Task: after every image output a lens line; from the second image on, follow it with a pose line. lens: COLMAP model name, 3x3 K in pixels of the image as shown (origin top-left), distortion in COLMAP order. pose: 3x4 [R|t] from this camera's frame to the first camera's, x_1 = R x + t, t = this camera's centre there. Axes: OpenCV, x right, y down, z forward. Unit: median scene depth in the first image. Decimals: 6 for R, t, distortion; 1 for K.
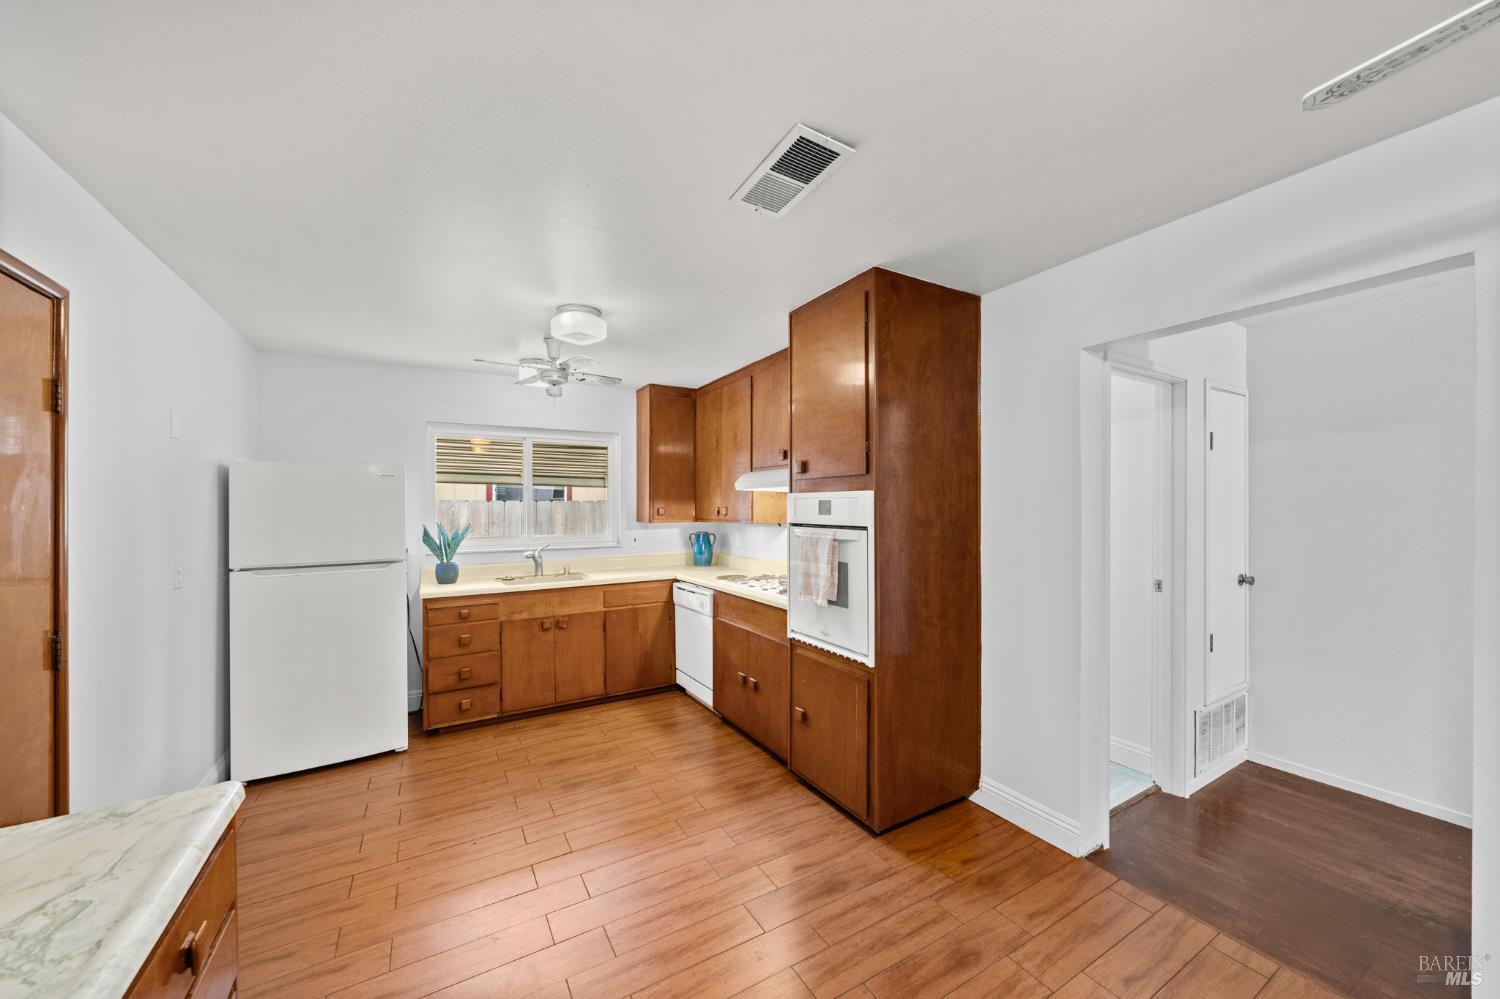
lens RADIAL K [[541.9, 0, 749.8], [0, 541.9, 504.2], [0, 0, 1]] dist [-0.005403, -0.000276]
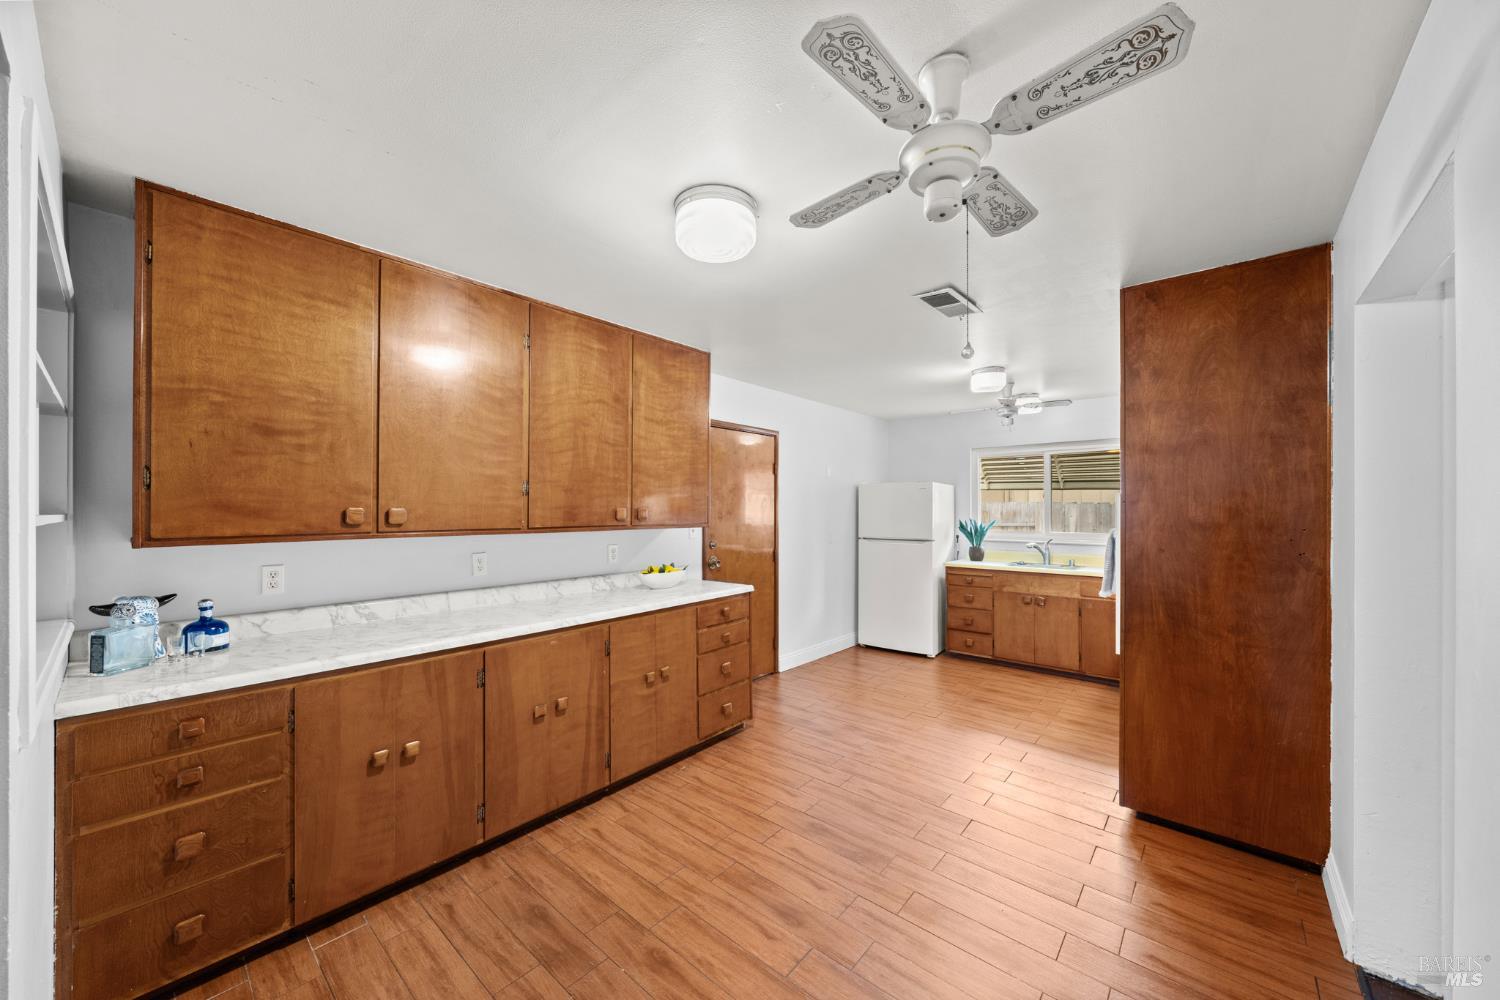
lens RADIAL K [[541.9, 0, 743.8], [0, 541.9, 505.0], [0, 0, 1]] dist [-0.005403, -0.000276]
pose [[0.311625, -0.002281, -0.950202, 0.680495], [-0.000252, 0.999997, -0.002483, 0.000563], [0.950205, 0.001014, 0.311624, -0.043316]]
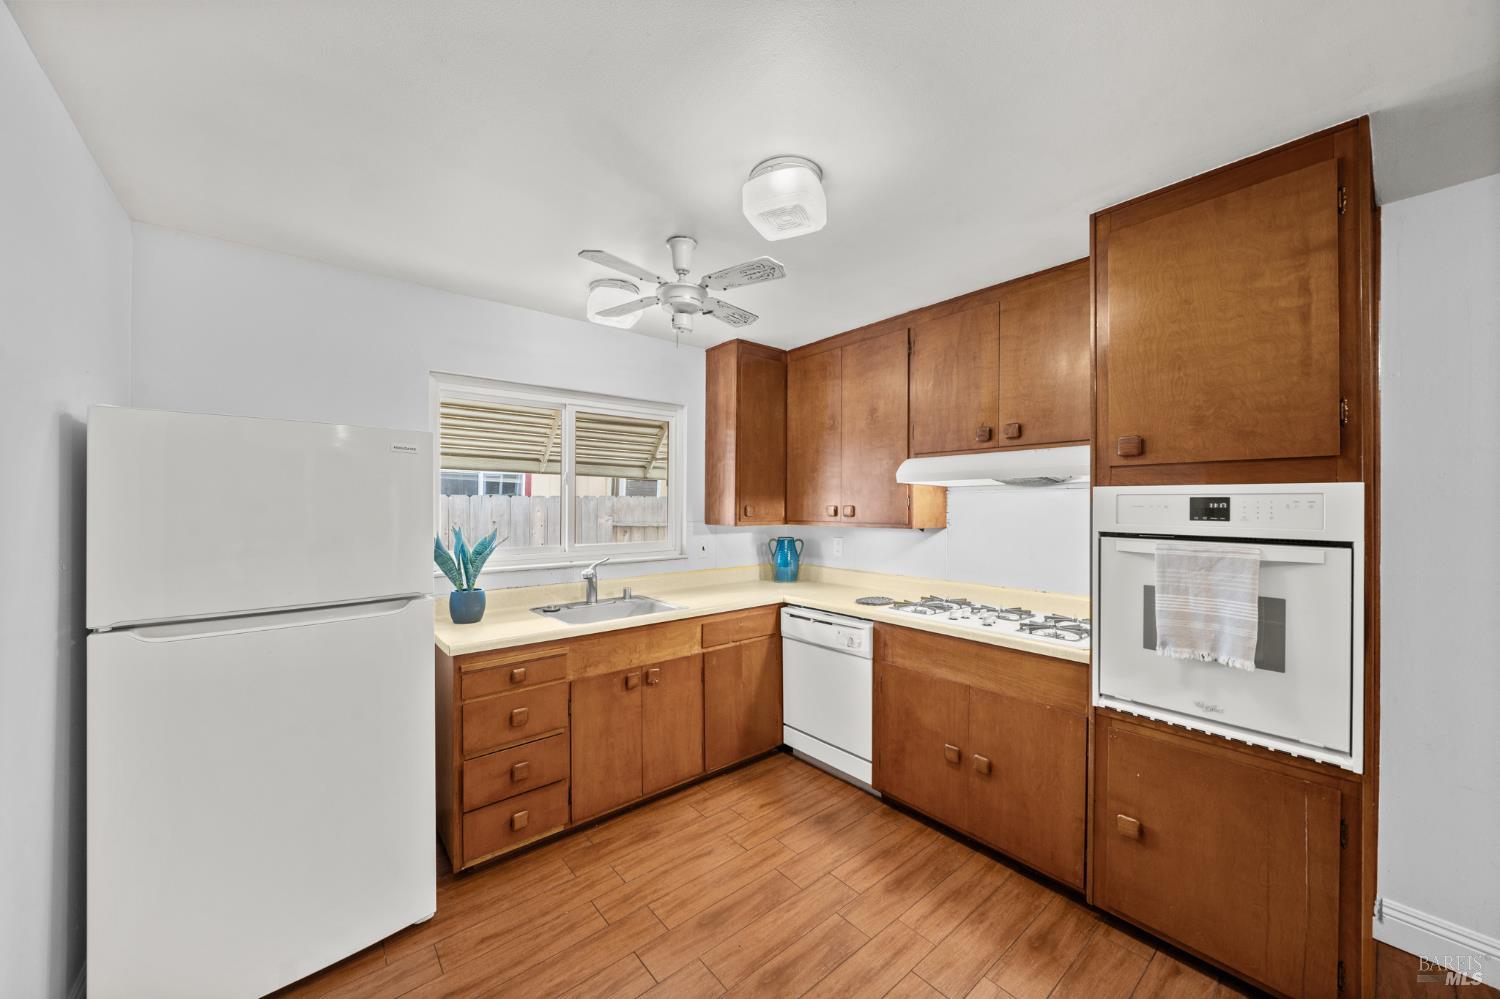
lens RADIAL K [[541.9, 0, 754.4], [0, 541.9, 501.5], [0, 0, 1]] dist [-0.005403, -0.000276]
pose [[0.986781, 0.007402, 0.161891, -0.359280], [-0.007526, 0.999972, 0.000155, 0.000557], [-0.161885, -0.001372, 0.986809, 0.338755]]
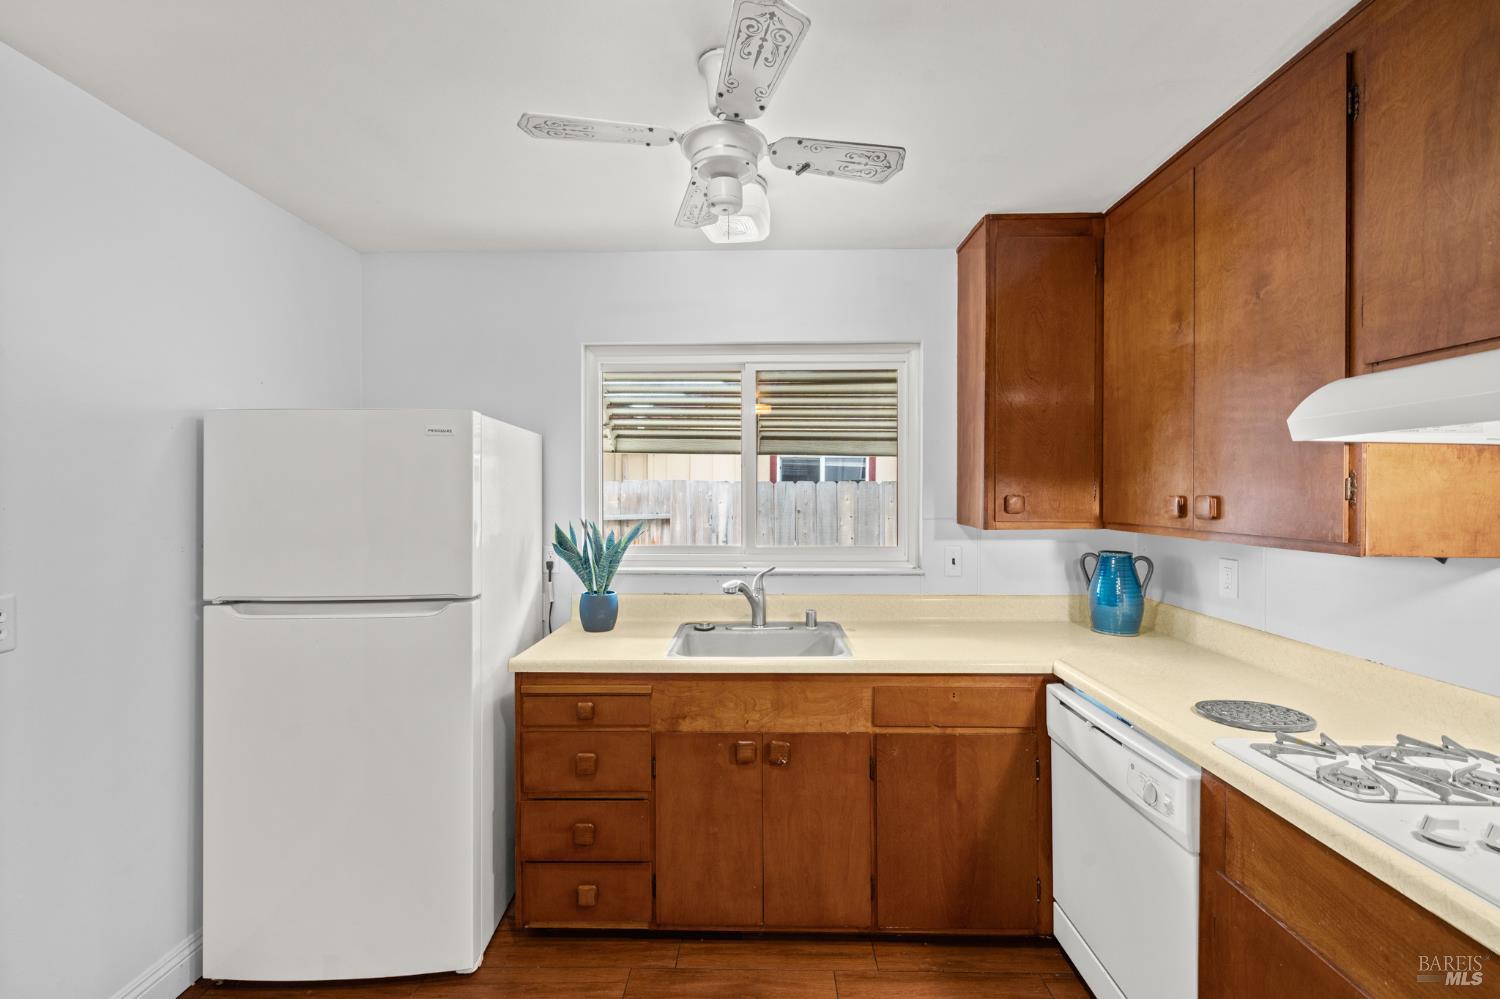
lens RADIAL K [[611.3, 0, 746.7], [0, 611.3, 489.9], [0, 0, 1]] dist [0.000403, -0.000690]
pose [[0.846833, 0.004636, -0.531839, -0.108043], [-0.001030, 0.999974, 0.007077, -0.001325], [0.531858, -0.005445, 0.846816, 0.605009]]
